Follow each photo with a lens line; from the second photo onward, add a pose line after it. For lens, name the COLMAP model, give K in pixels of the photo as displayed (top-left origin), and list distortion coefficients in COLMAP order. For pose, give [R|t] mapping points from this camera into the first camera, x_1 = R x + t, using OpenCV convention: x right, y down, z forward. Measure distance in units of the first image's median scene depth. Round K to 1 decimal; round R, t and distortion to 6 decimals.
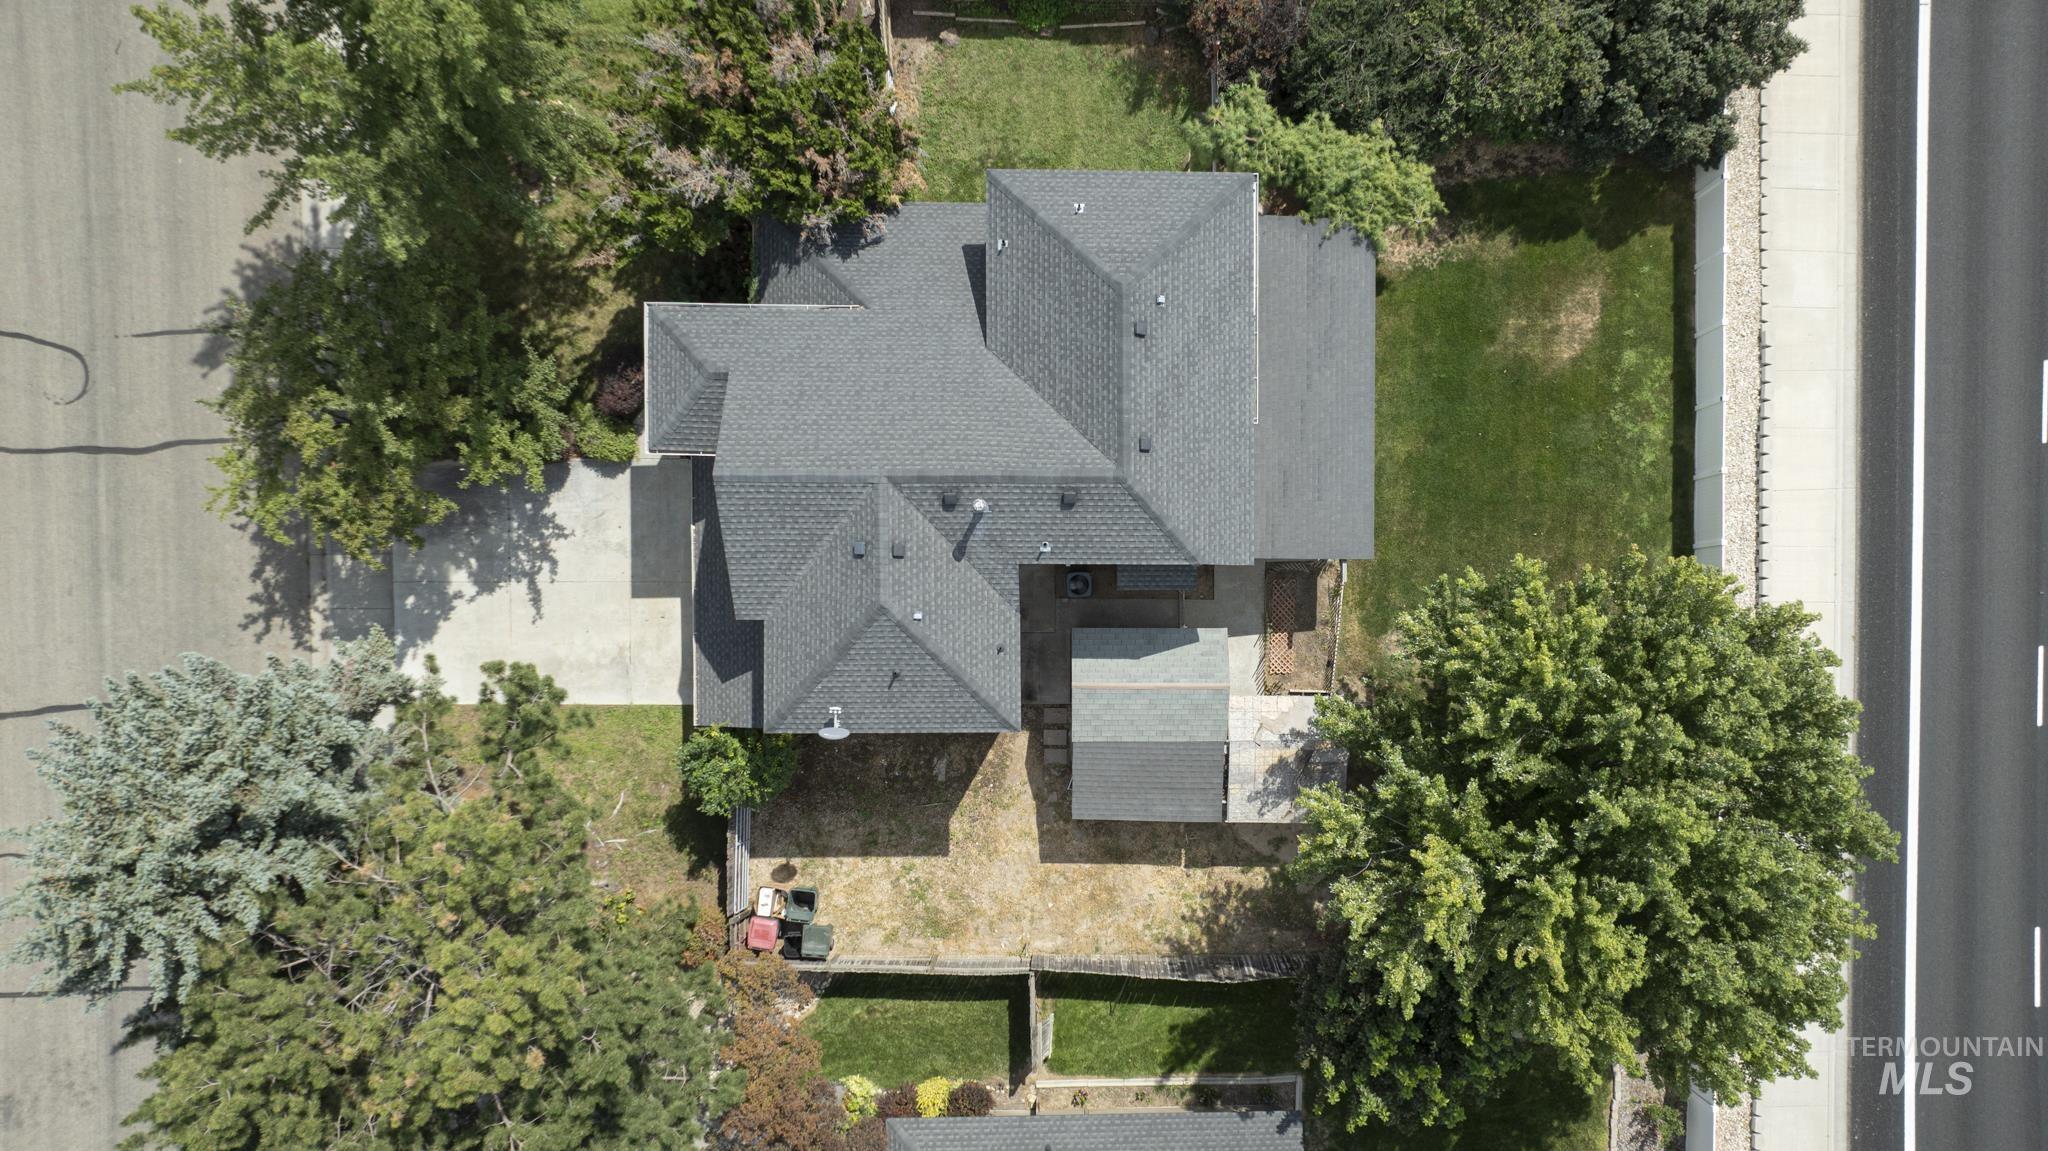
lens RADIAL K [[1407.4, 0, 1090.1], [0, 1407.4, 681.3], [0, 0, 1]] dist [-0.008153, -0.000529]
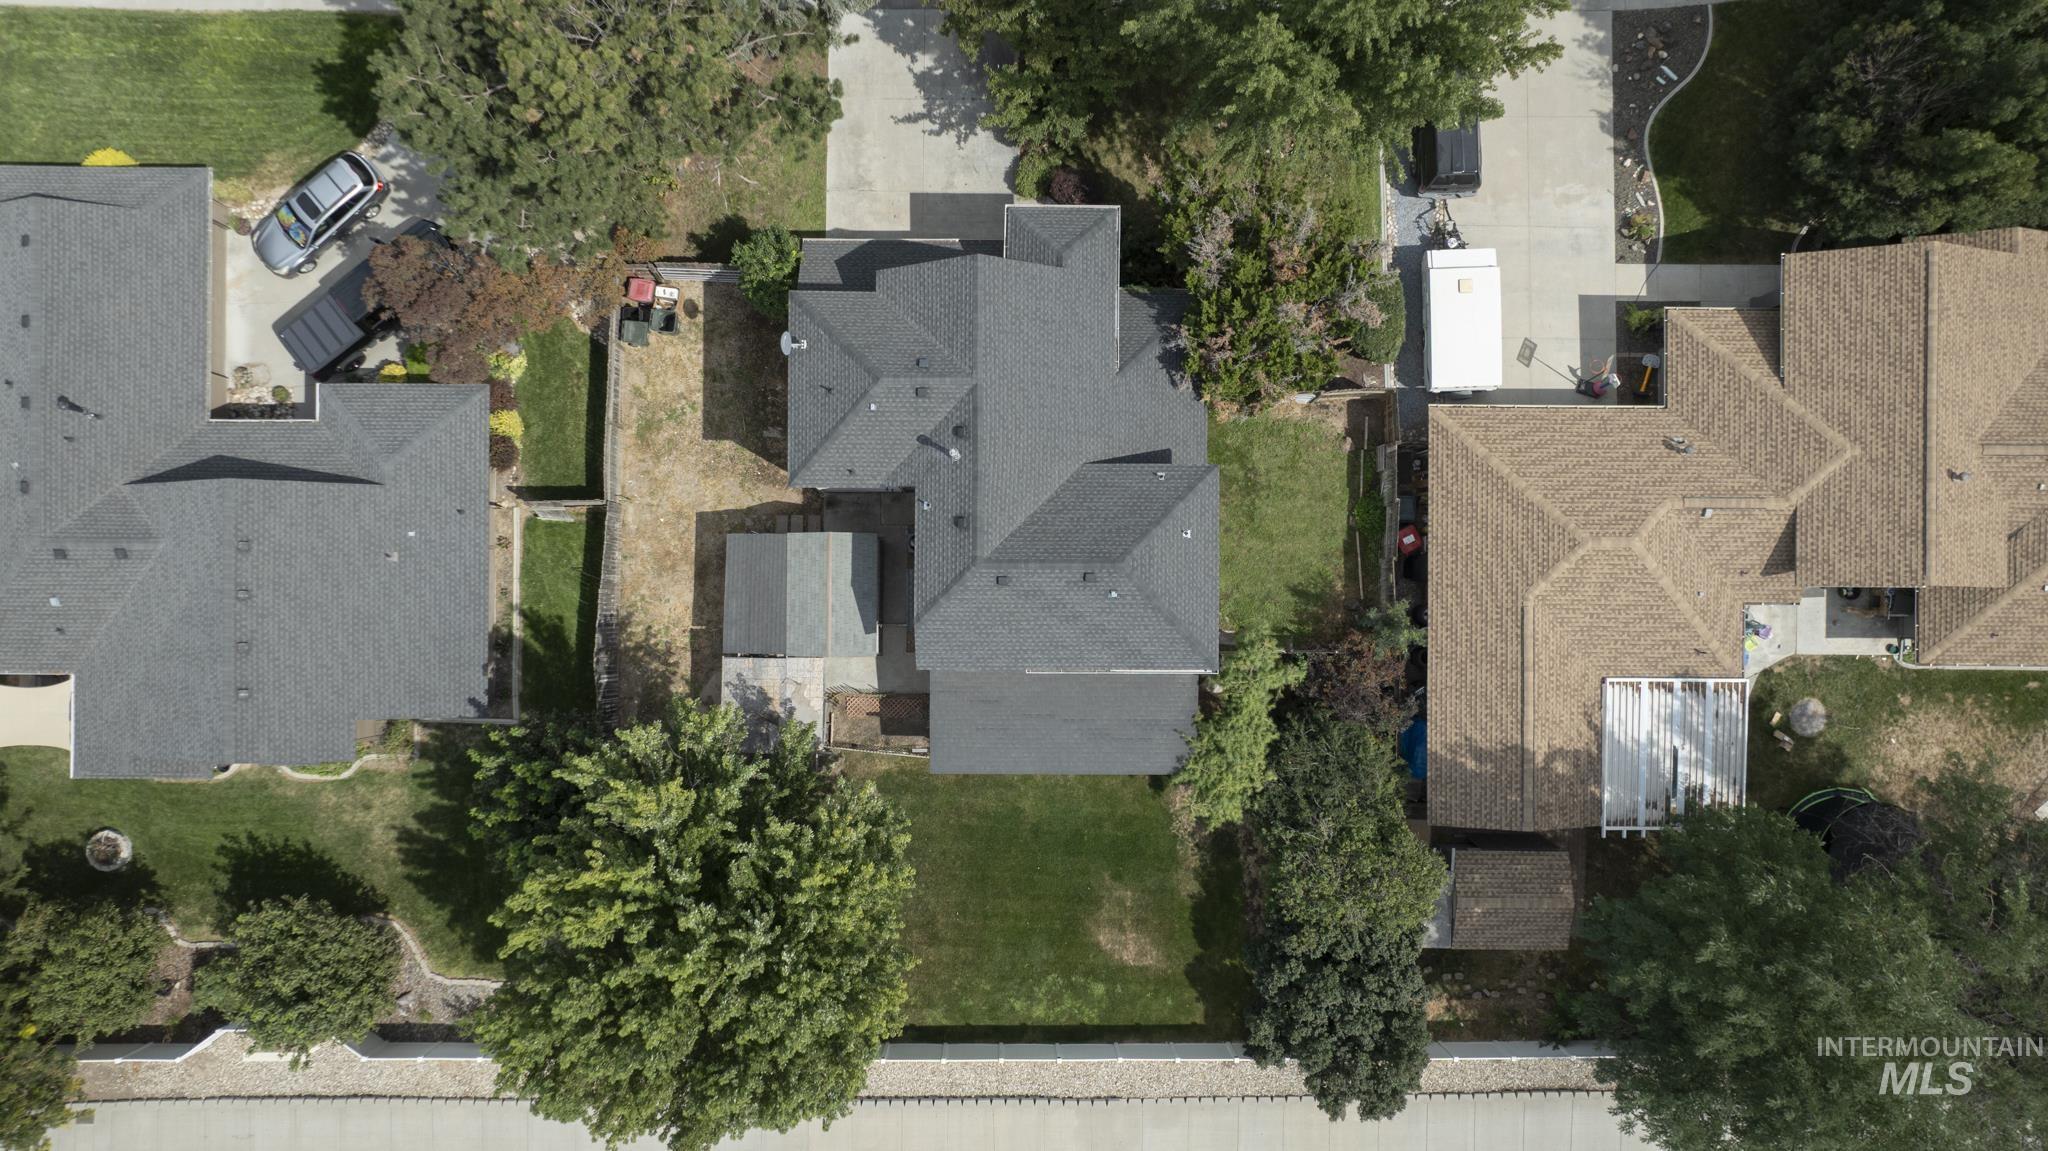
lens RADIAL K [[1407.4, 0, 1024.3], [0, 1407.4, 569.1], [0, 0, 1]] dist [-0.008153, -0.000529]
pose [[-0.004957, 0.998456, -0.055330, 0.090250], [-0.999232, -0.007097, -0.038540, -0.124286], [-0.038874, 0.055097, 0.997724, -0.273739]]
